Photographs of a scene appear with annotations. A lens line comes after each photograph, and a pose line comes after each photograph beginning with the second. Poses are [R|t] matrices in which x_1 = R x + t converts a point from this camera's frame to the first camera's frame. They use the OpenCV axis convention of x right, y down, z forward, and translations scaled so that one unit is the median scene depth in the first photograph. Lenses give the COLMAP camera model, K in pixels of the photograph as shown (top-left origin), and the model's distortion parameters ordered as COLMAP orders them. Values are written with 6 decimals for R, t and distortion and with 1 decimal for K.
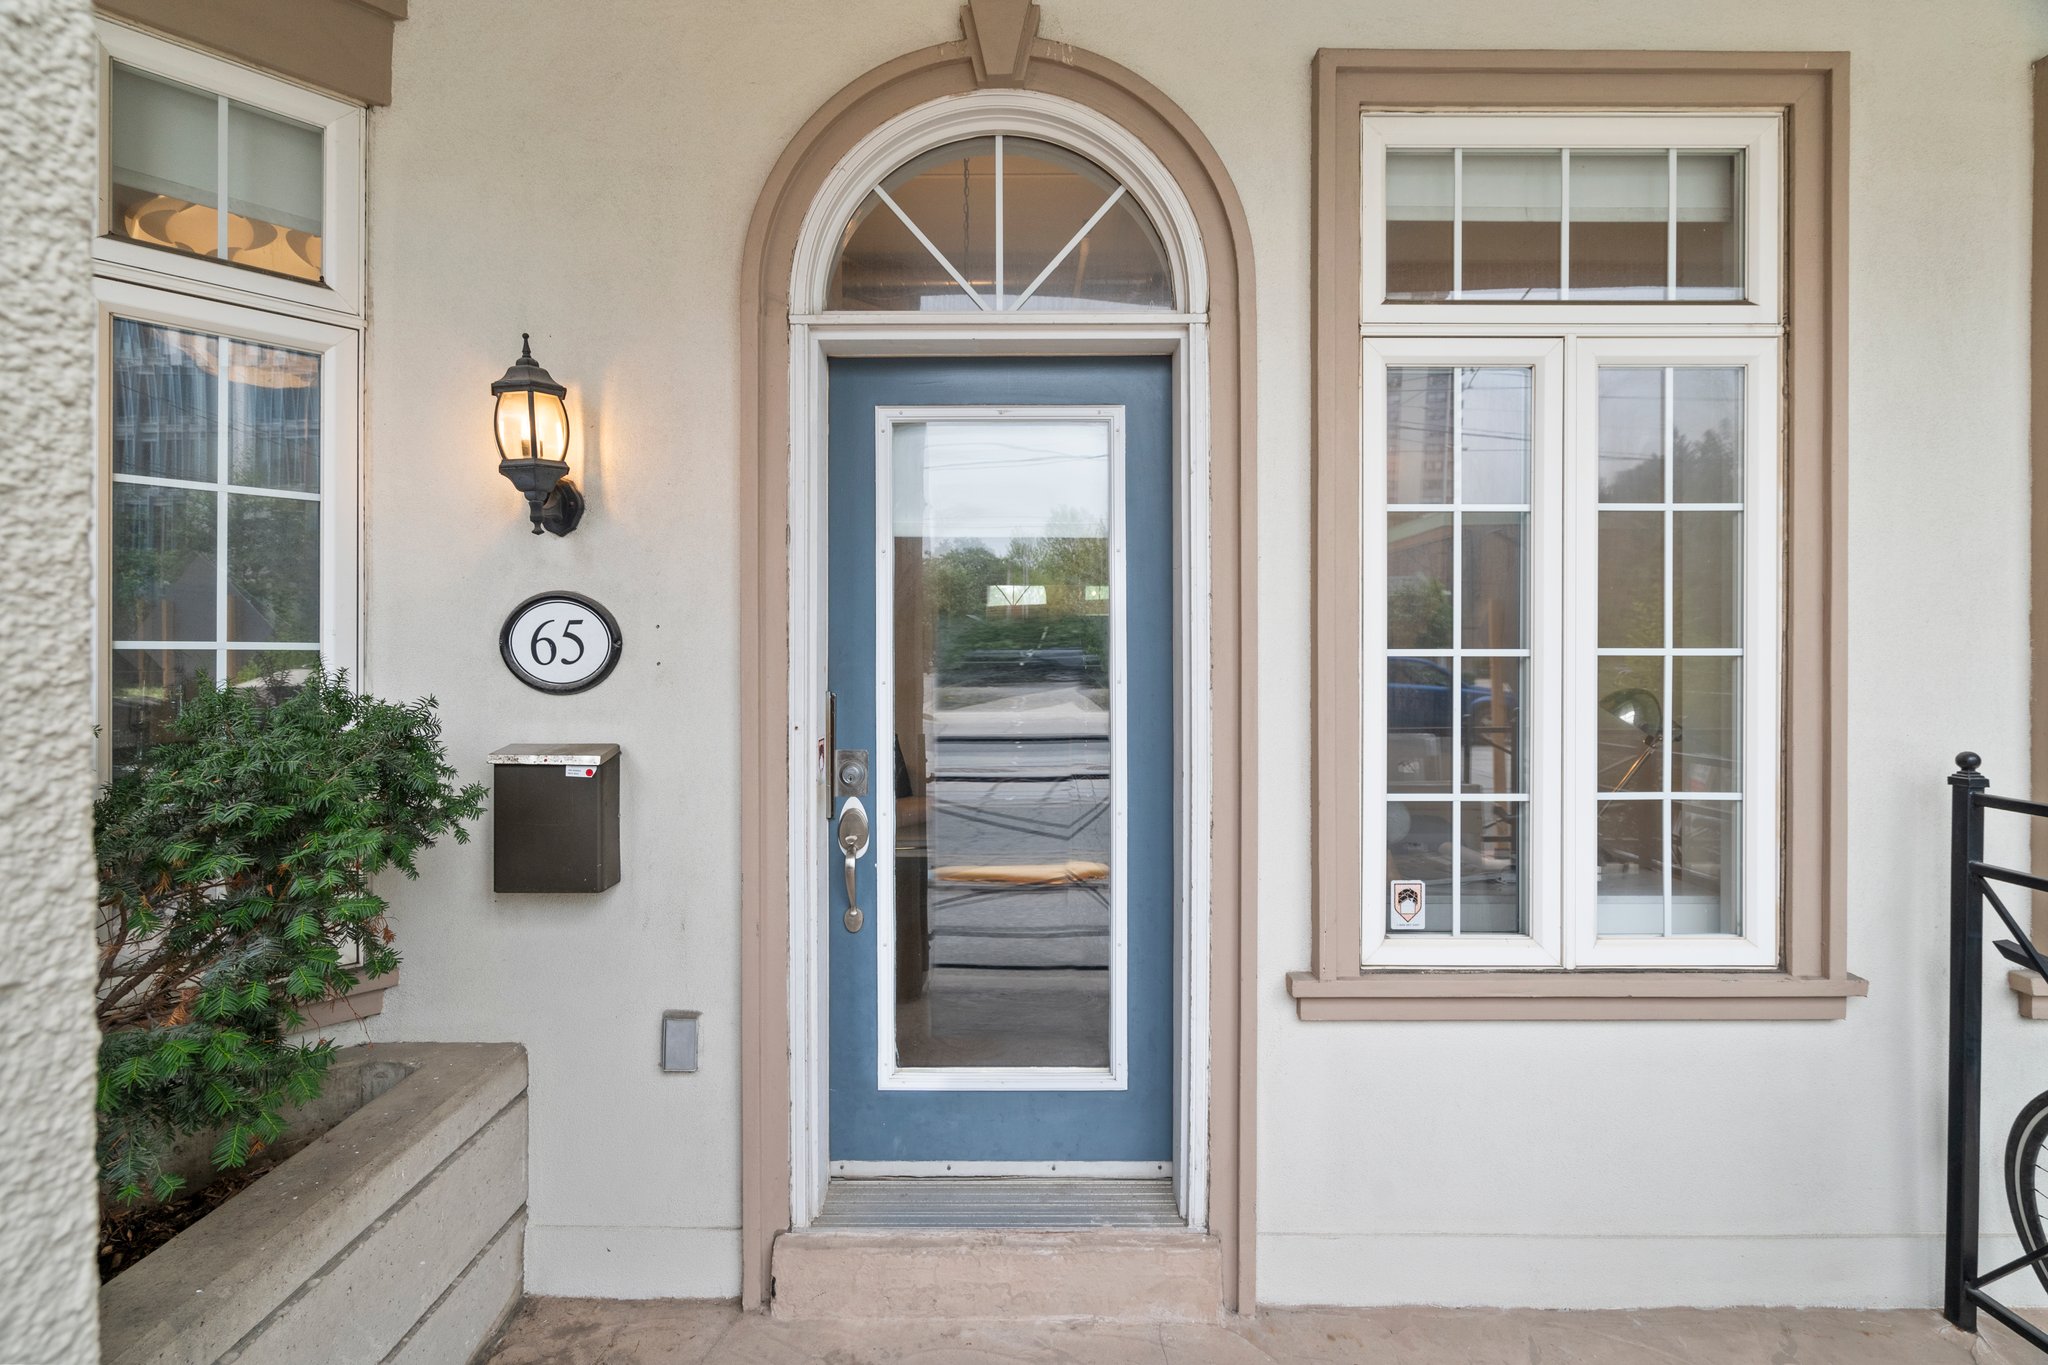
lens RADIAL K [[909.6, 0, 1020.6], [0, 909.6, 662.6], [0, 0, 1]] dist [-0.001129, -0.000351]
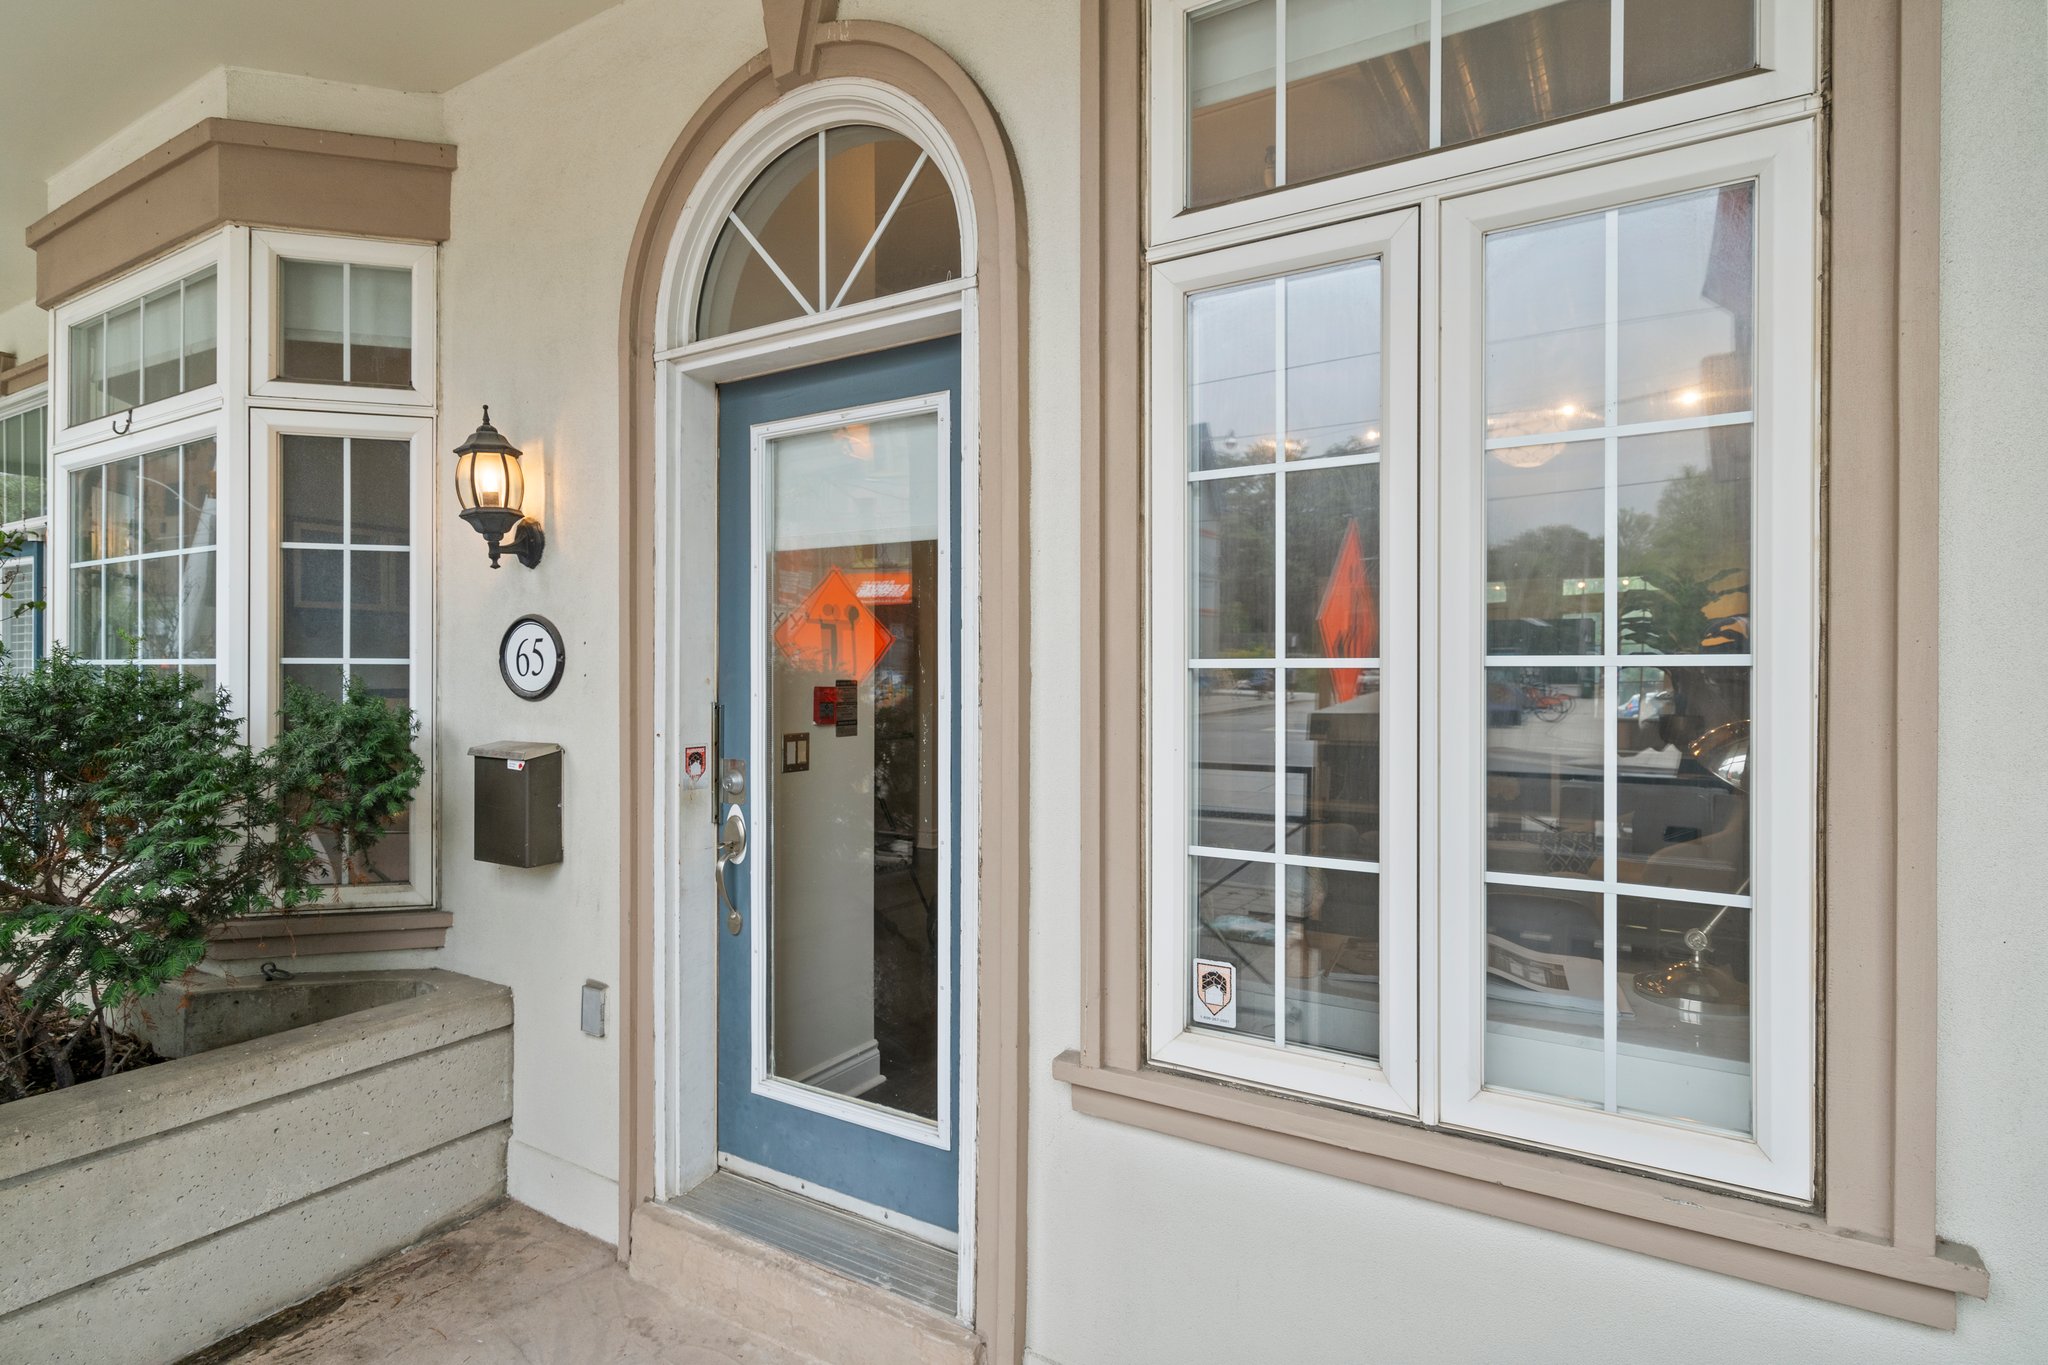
lens RADIAL K [[999.9, 0, 1024.0], [0, 999.9, 682.5], [0, 0, 1]] dist [0.001570, 0.000671]
pose [[0.862199, 0.005990, -0.506534, 0.720837], [-0.006968, 0.999976, -0.000035, 0.006509], [0.506522, 0.003560, 0.862220, 0.194390]]
